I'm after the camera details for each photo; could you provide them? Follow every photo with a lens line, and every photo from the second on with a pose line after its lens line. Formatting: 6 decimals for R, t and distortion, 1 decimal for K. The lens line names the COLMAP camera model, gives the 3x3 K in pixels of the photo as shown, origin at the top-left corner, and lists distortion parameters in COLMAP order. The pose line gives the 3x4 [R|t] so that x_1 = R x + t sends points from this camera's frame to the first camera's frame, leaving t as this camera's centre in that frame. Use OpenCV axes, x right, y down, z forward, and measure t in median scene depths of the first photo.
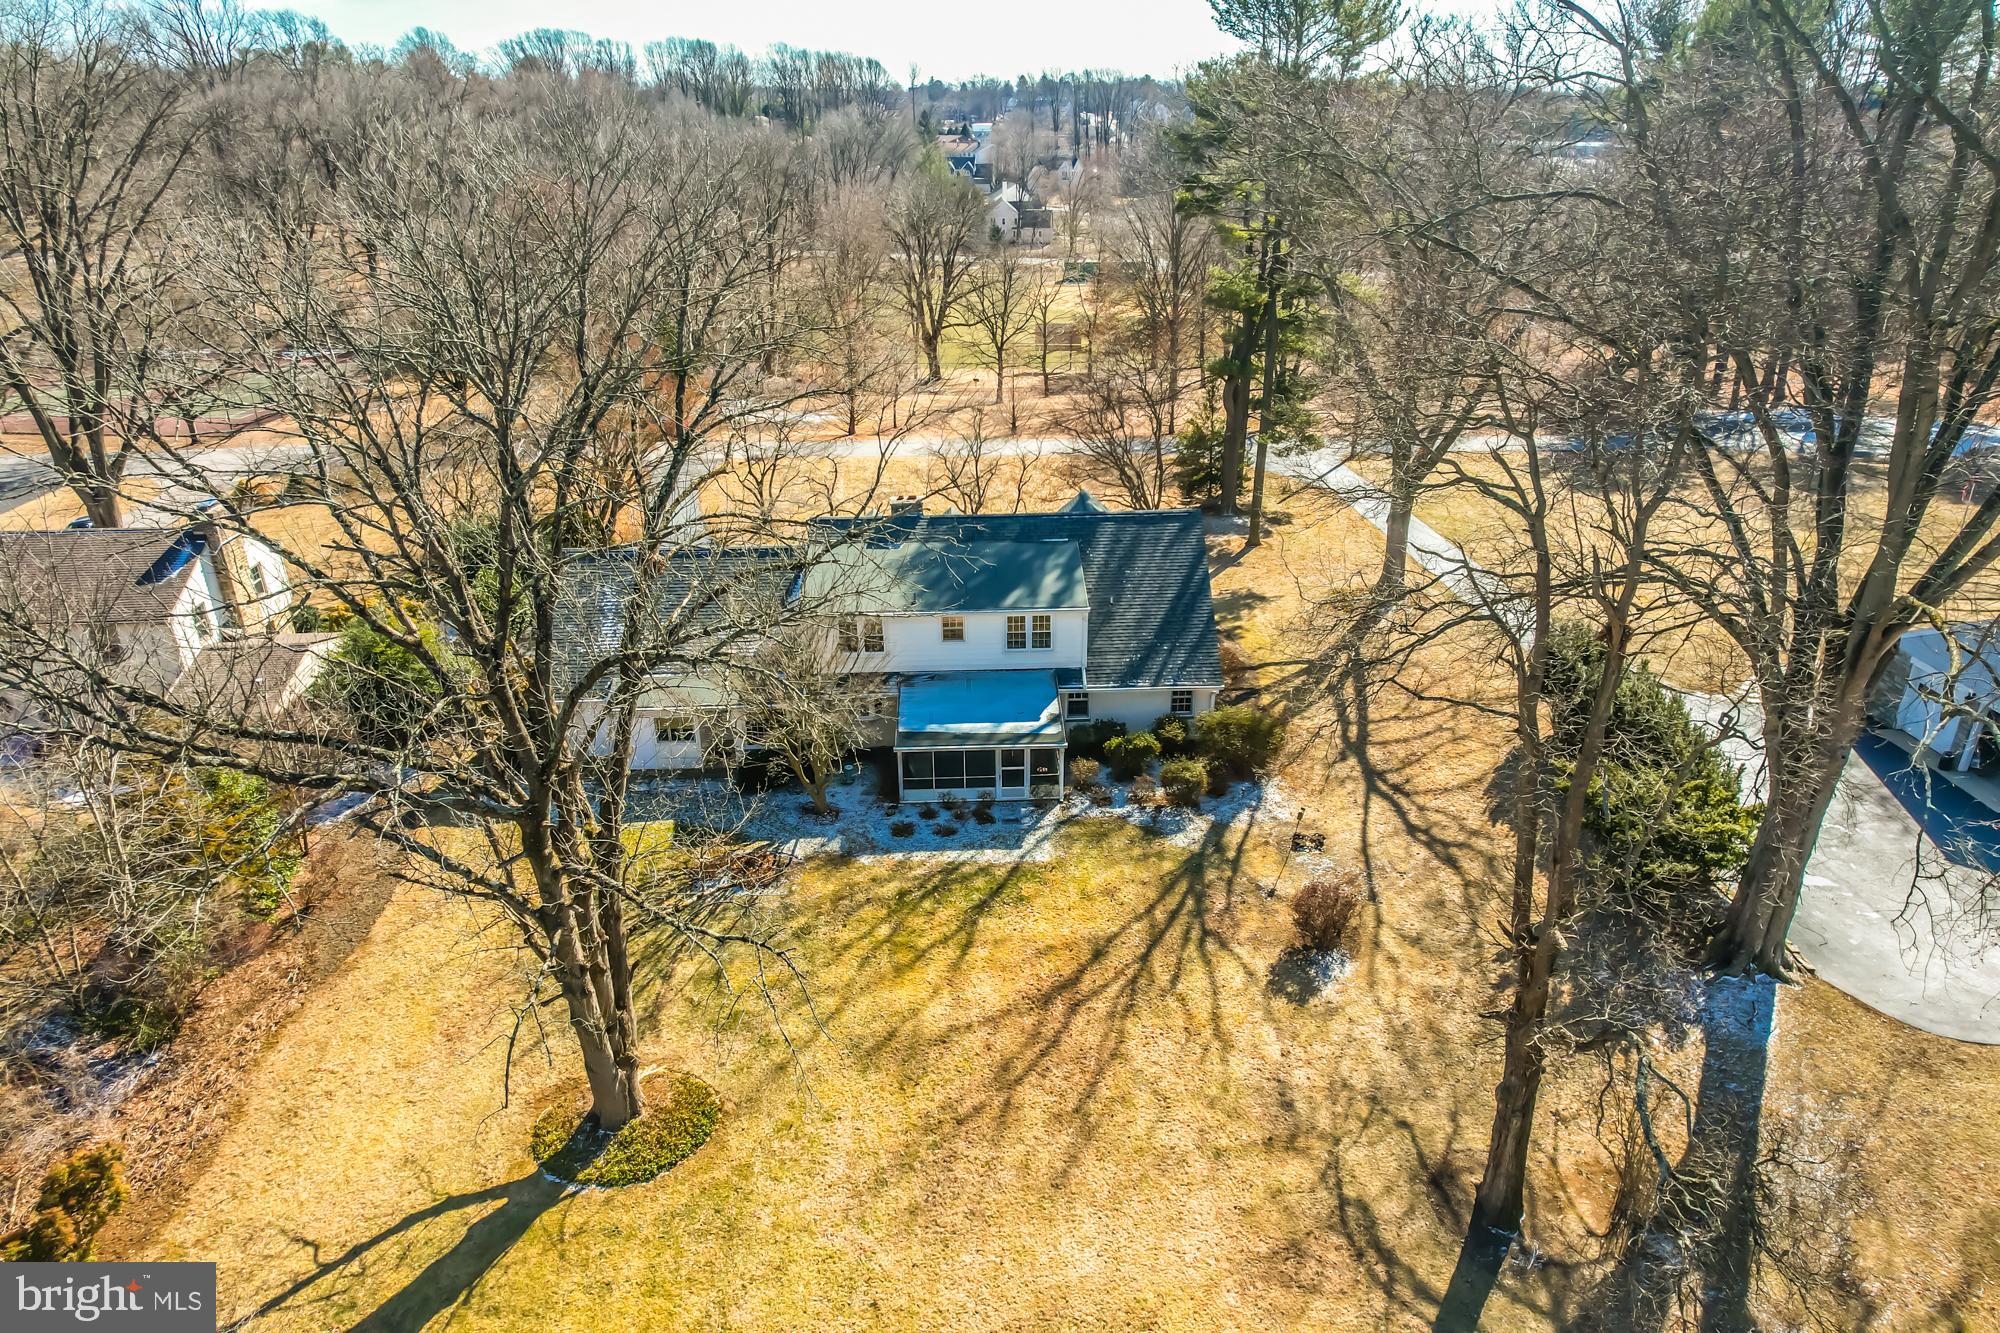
lens RADIAL K [[1297.7, 0, 1000.0], [0, 1297.7, 666.5], [0, 0, 1]] dist [-0.065438, 0.069357]
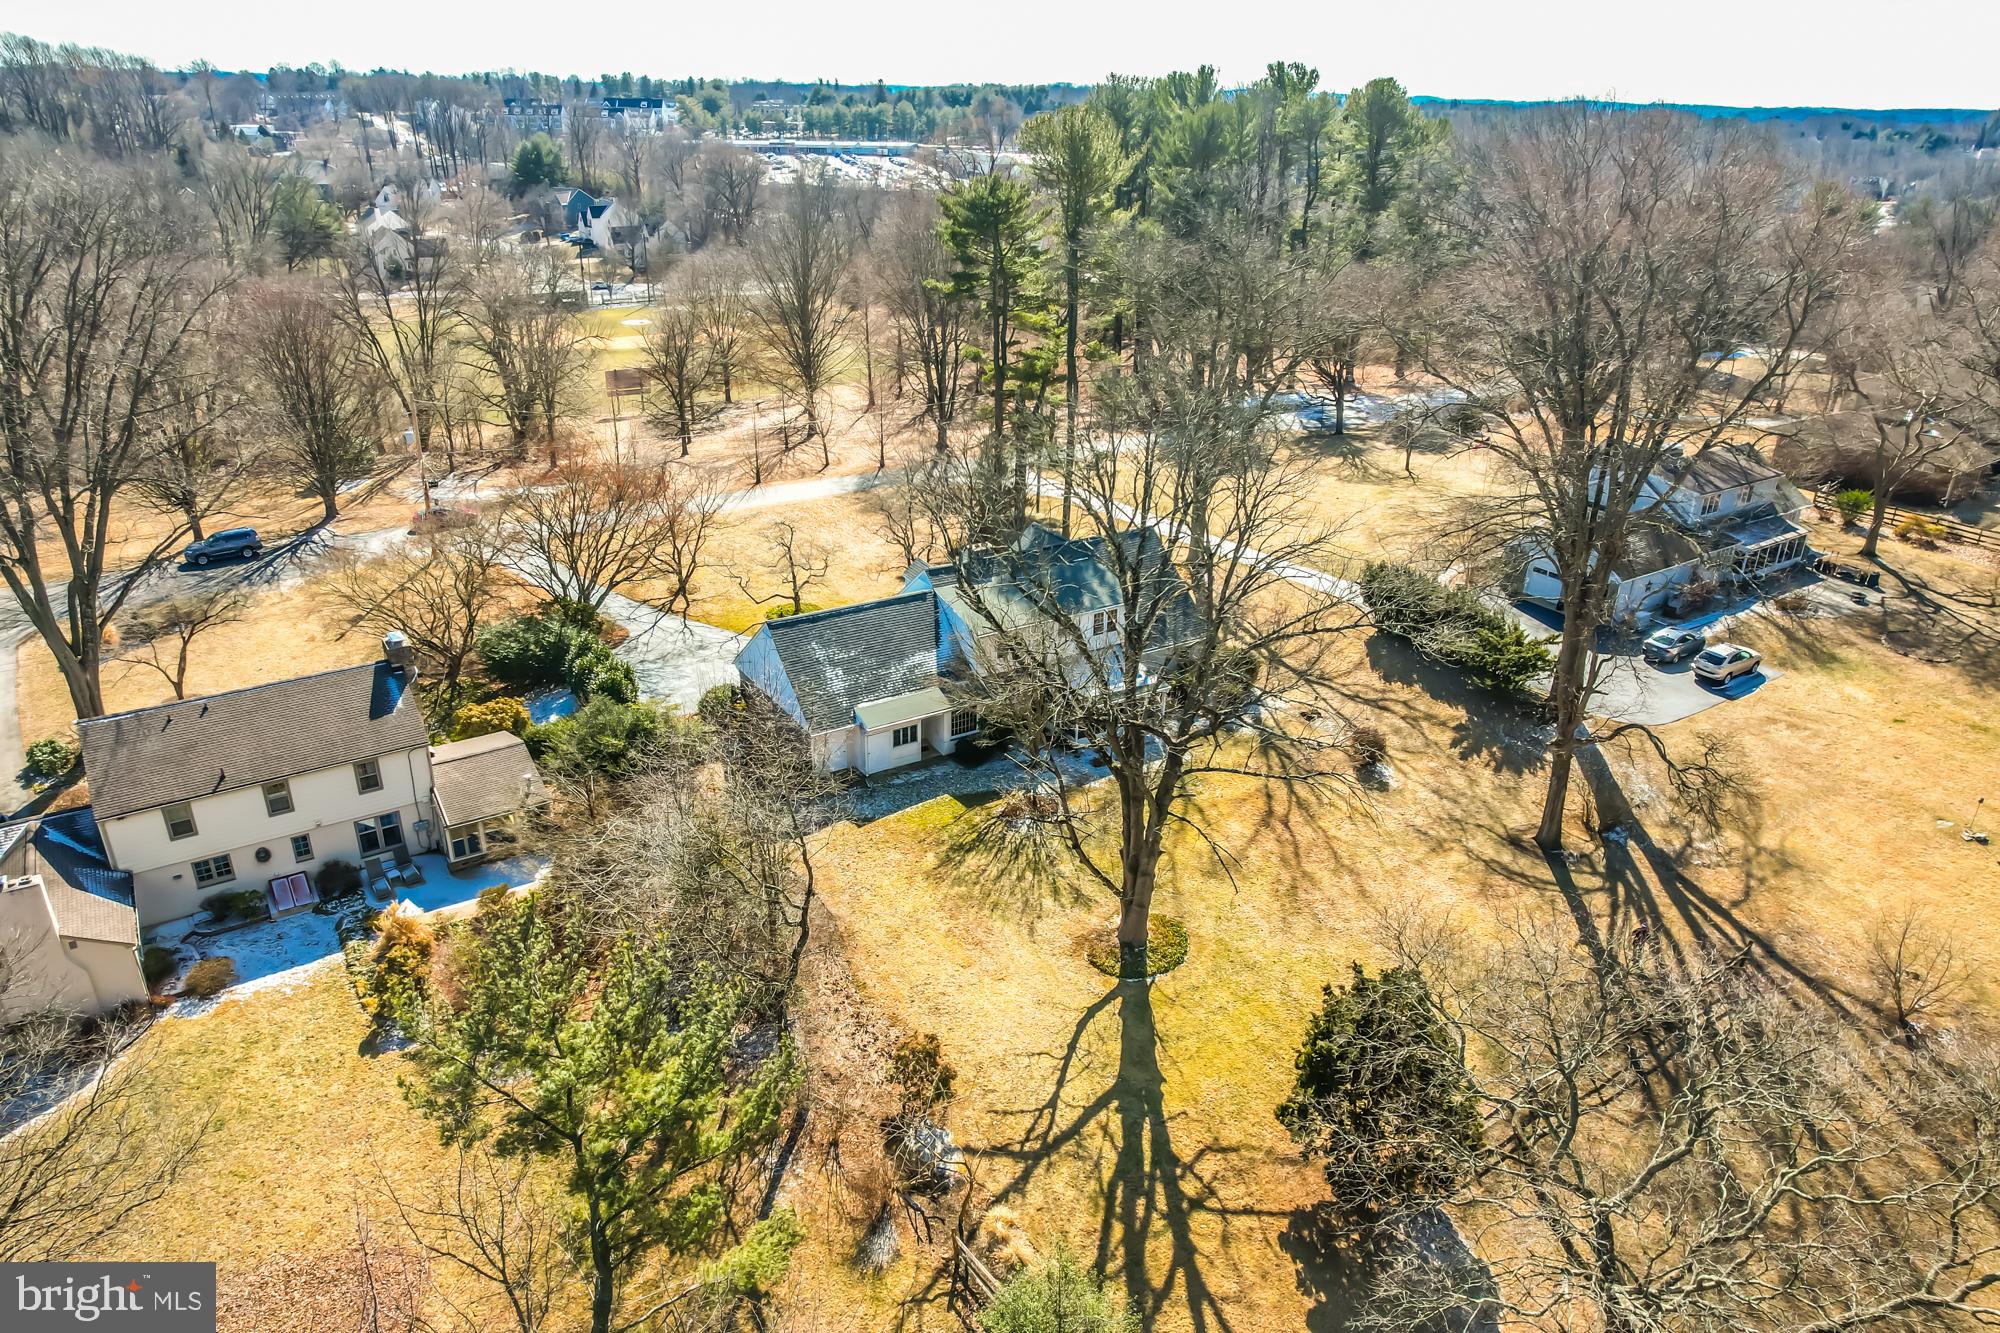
lens RADIAL K [[1297.7, 0, 1000.0], [0, 1297.7, 666.5], [0, 0, 1]] dist [-0.065438, 0.069357]
pose [[0.867234, -0.181262, 0.463734, -0.870787], [0.182912, 0.982237, 0.041865, -0.069452], [-0.463086, 0.048516, 0.884985, -0.296732]]
